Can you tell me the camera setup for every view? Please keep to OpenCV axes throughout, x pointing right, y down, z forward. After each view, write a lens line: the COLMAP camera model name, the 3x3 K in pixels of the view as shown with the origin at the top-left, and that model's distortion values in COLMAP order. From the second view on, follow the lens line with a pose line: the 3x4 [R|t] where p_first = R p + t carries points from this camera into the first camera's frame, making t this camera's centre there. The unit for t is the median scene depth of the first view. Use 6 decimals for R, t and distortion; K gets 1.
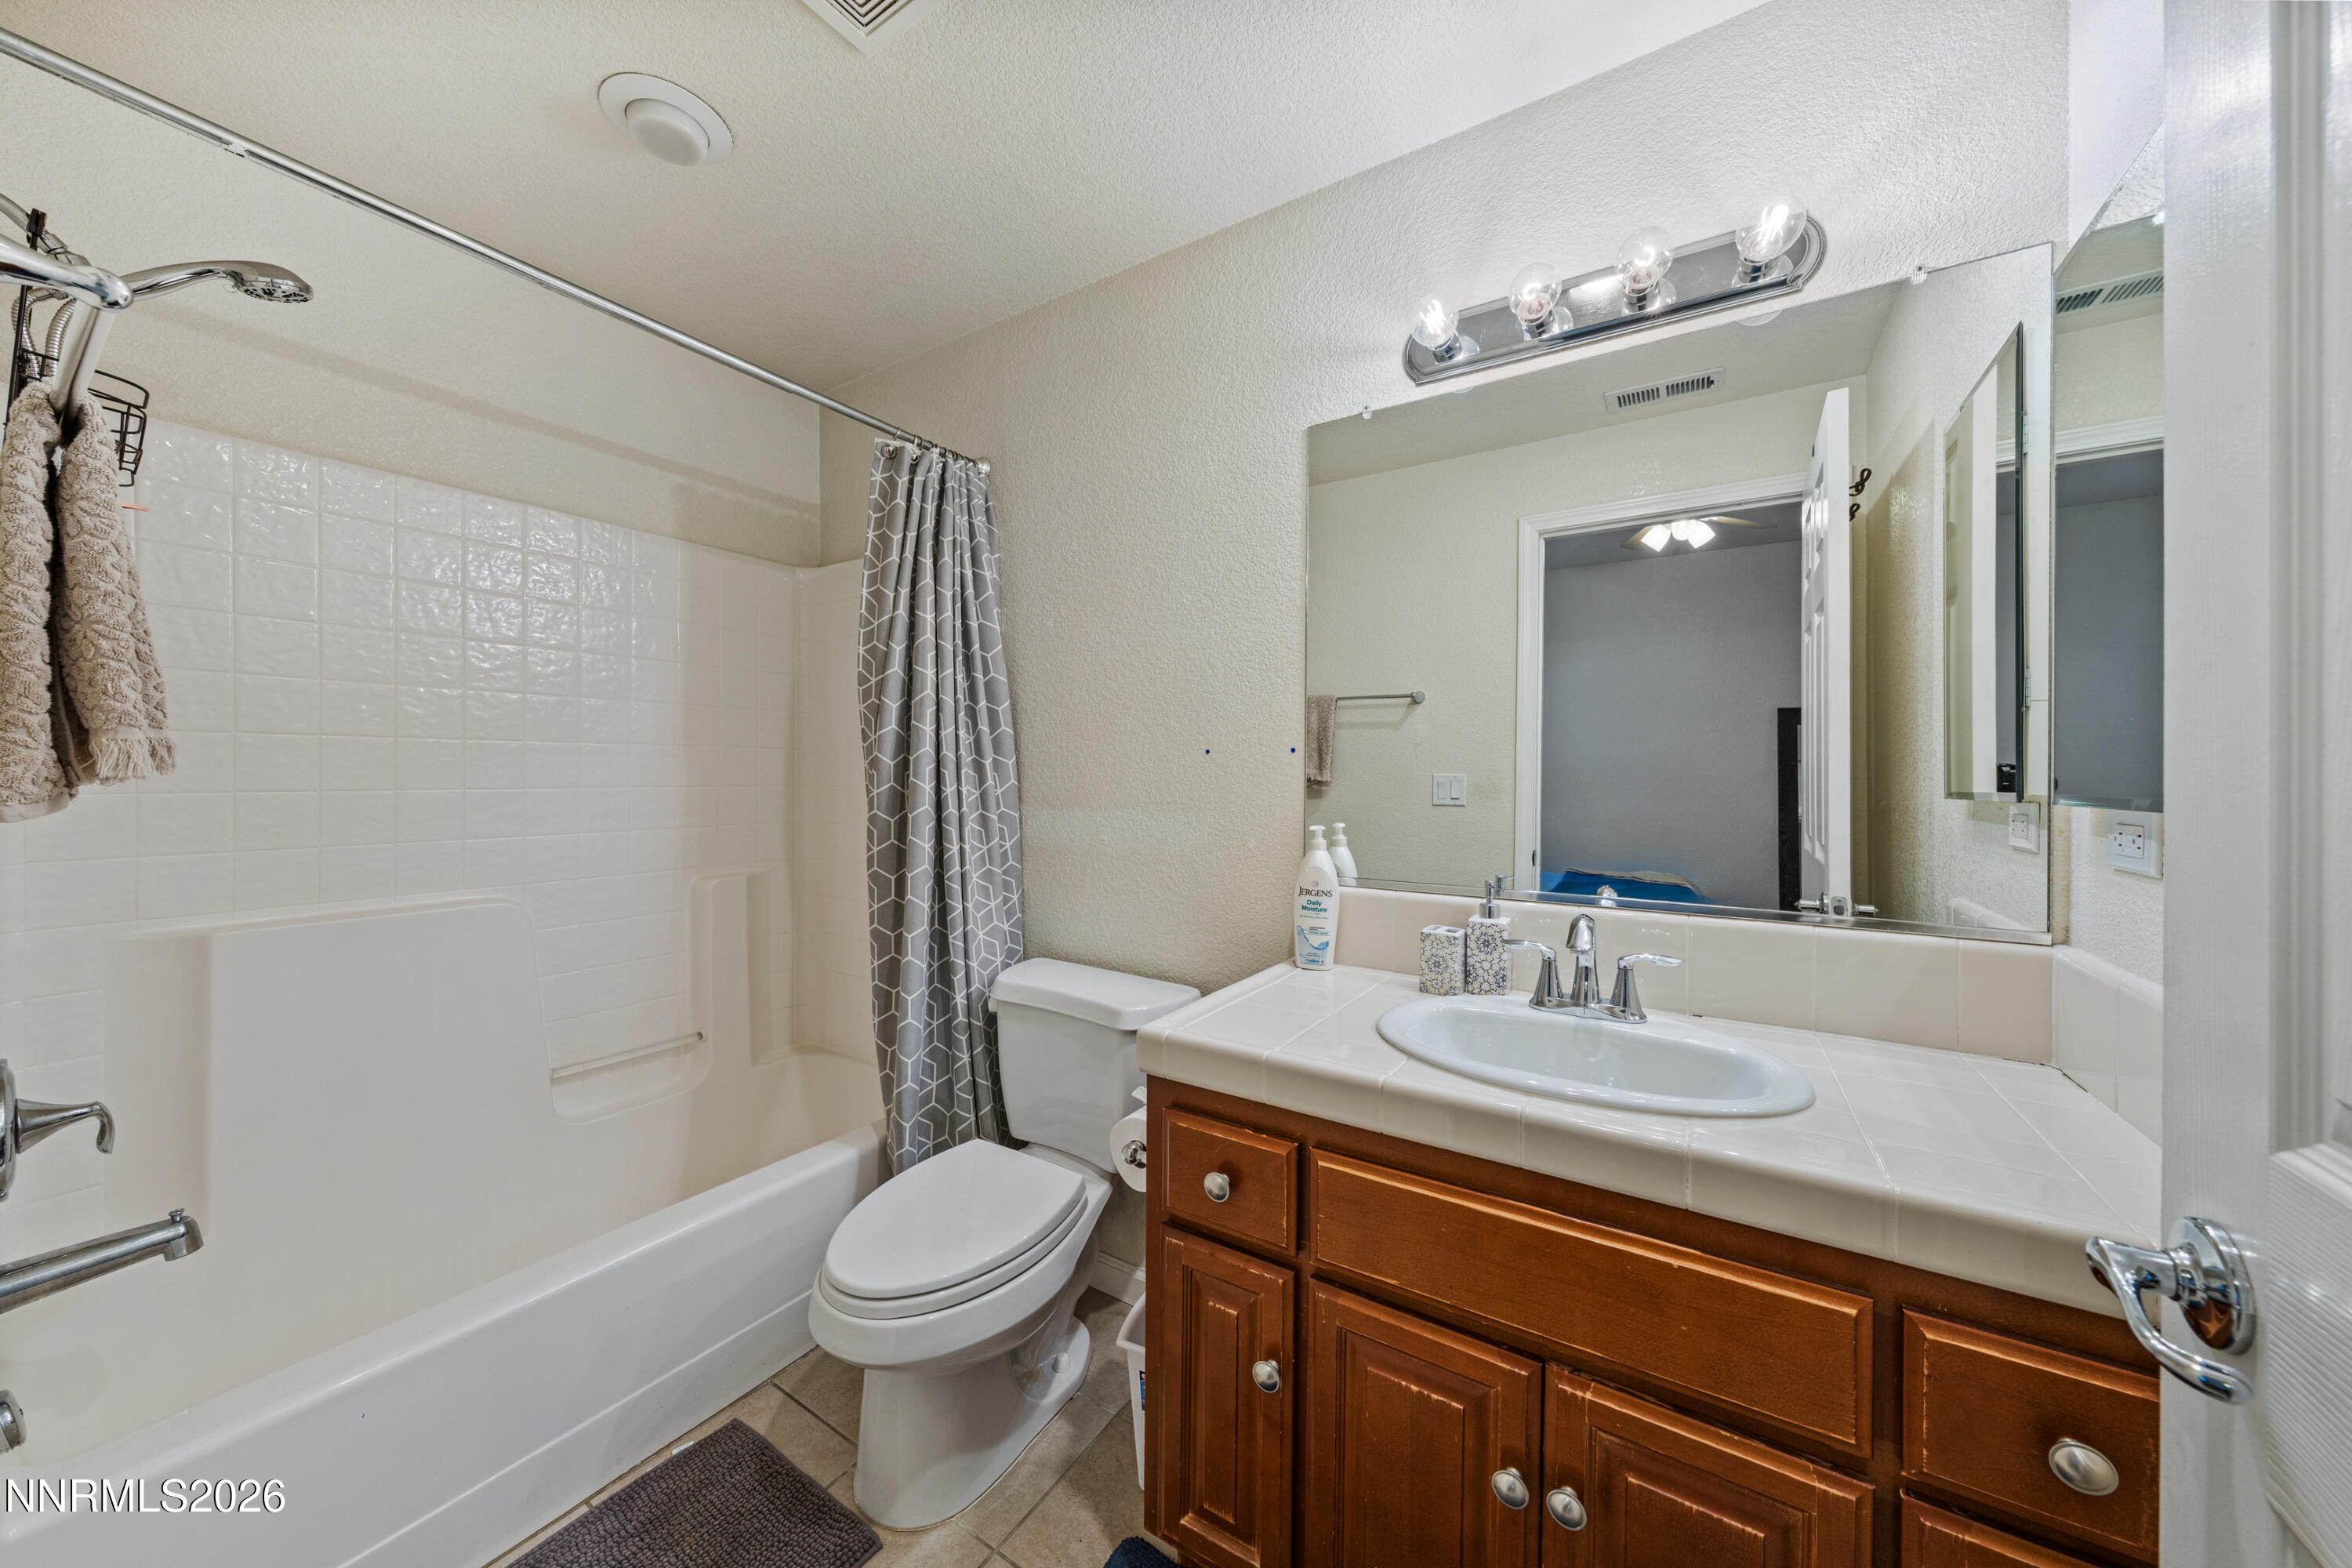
lens RADIAL K [[799.4, 0, 1182.2], [0, 799.4, 779.5], [0, 0, 1]] dist [-0.000365, -0.000001]
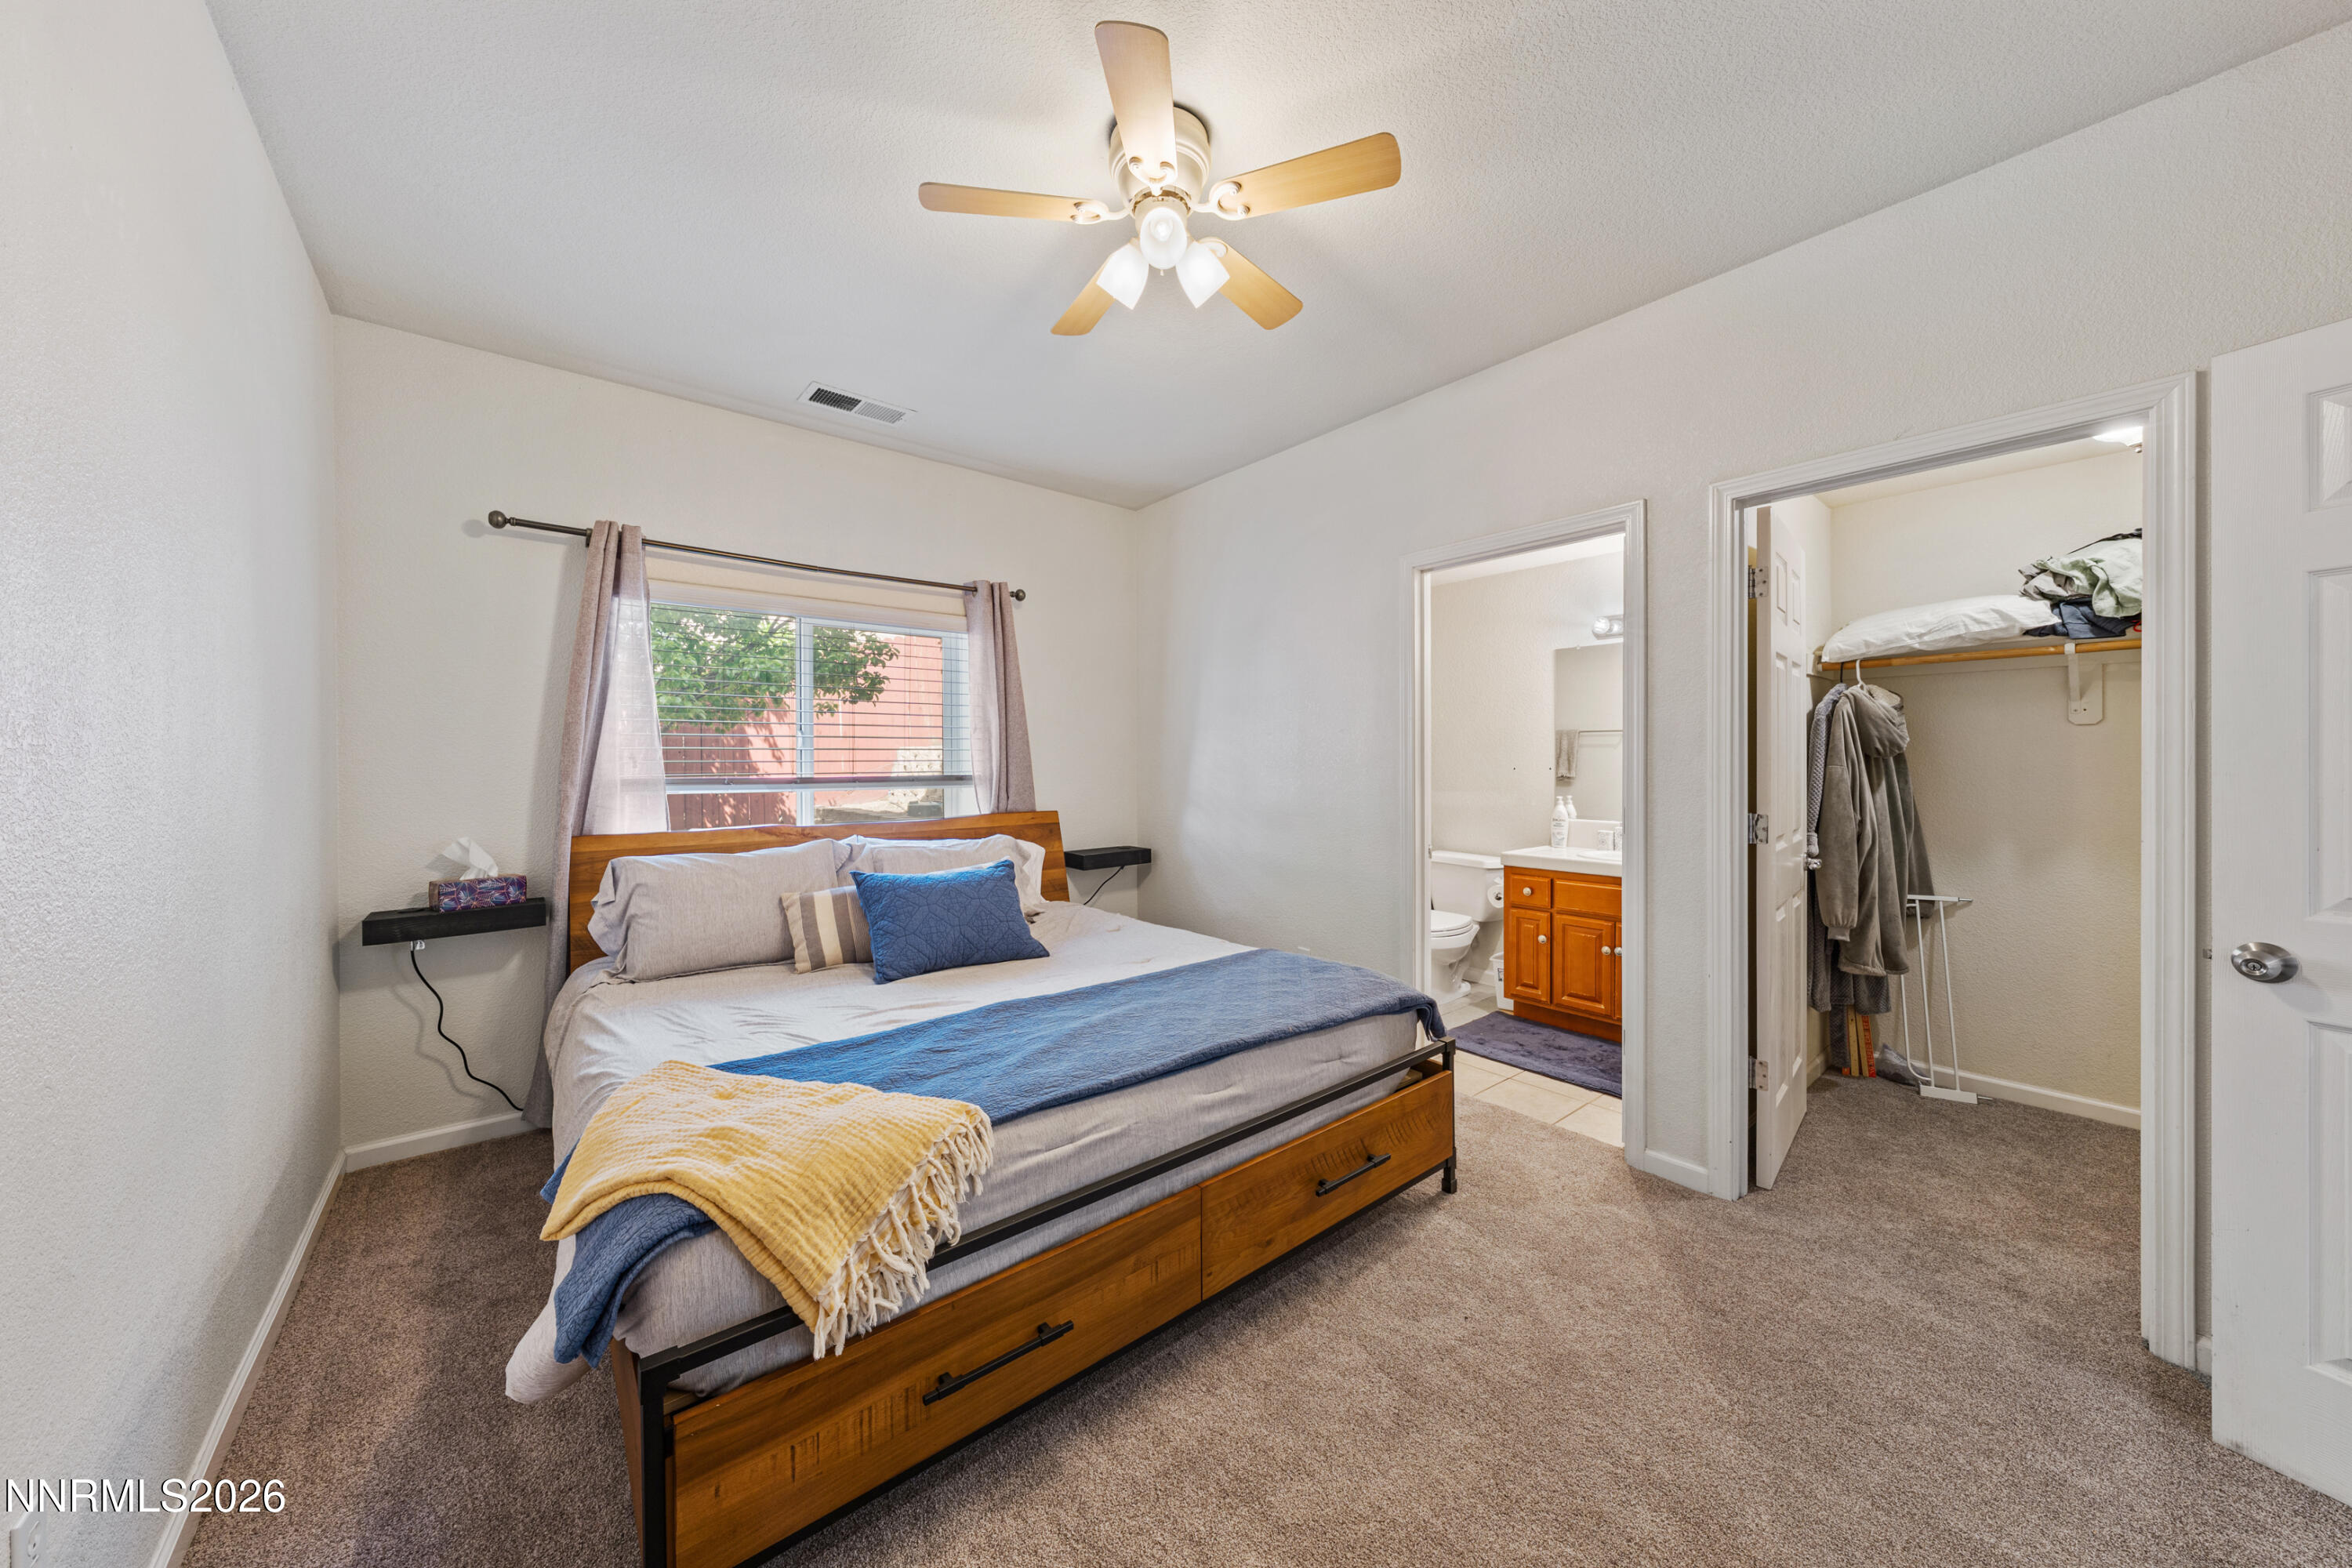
lens RADIAL K [[799.4, 0, 1179.9], [0, 799.4, 768.6], [0, 0, 1]] dist [-0.000365, -0.000001]
pose [[0.954123, -0.009667, -0.299259, -0.349659], [0.011306, 0.999929, 0.003747, -0.087812], [0.299201, -0.006959, 0.954165, -2.778208]]
